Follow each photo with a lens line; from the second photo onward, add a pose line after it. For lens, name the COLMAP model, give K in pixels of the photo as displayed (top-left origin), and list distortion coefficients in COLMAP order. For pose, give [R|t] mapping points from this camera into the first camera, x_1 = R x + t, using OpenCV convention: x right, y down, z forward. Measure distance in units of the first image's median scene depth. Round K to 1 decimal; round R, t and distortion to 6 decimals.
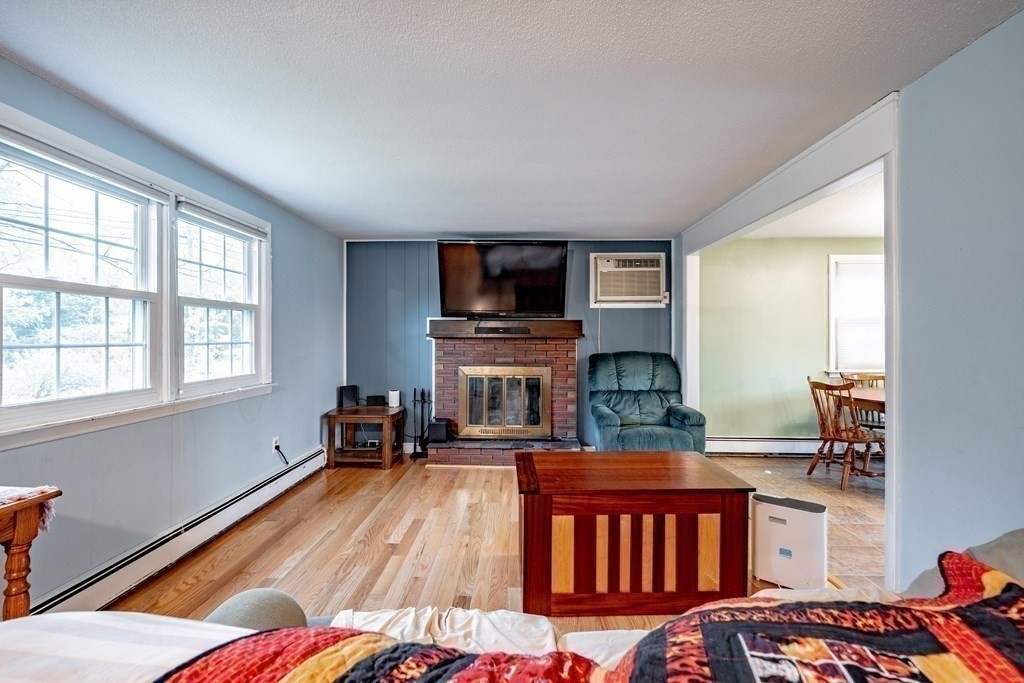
lens RADIAL K [[415.2, 0, 512.6], [0, 415.2, 338.2], [0, 0, 1]] dist [0.001660, -0.001037]
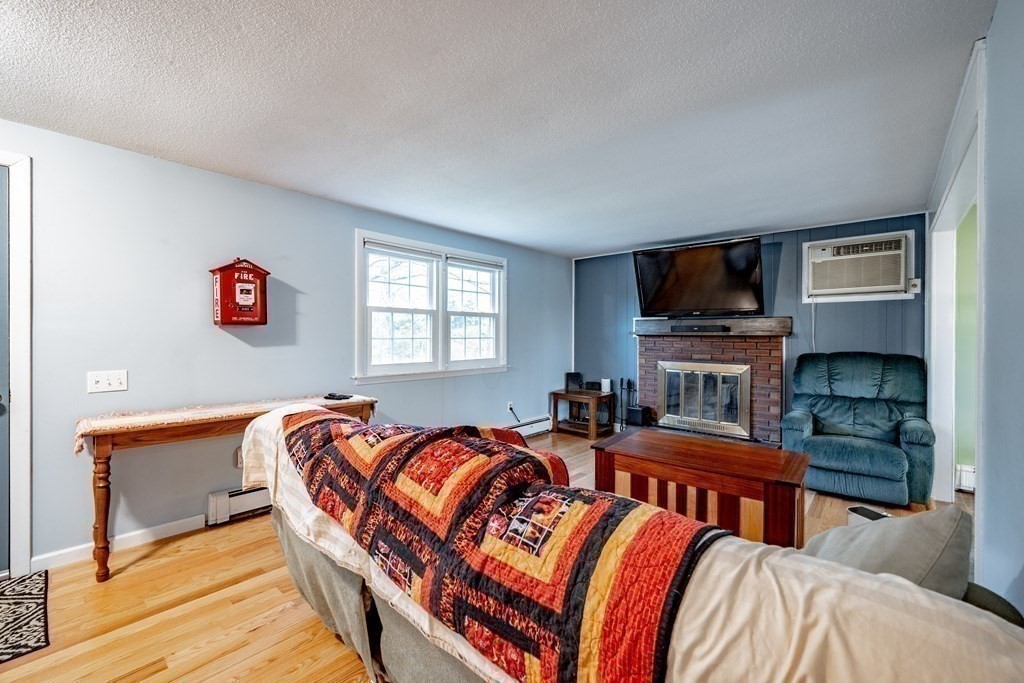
lens RADIAL K [[415.2, 0, 537.4], [0, 415.2, 339.0], [0, 0, 1]] dist [0.001660, -0.001037]
pose [[0.788318, 0.008588, -0.615208, 0.306823], [-0.004271, 0.999955, 0.008487, 0.000516], [0.615253, -0.004063, 0.788320, -0.082400]]
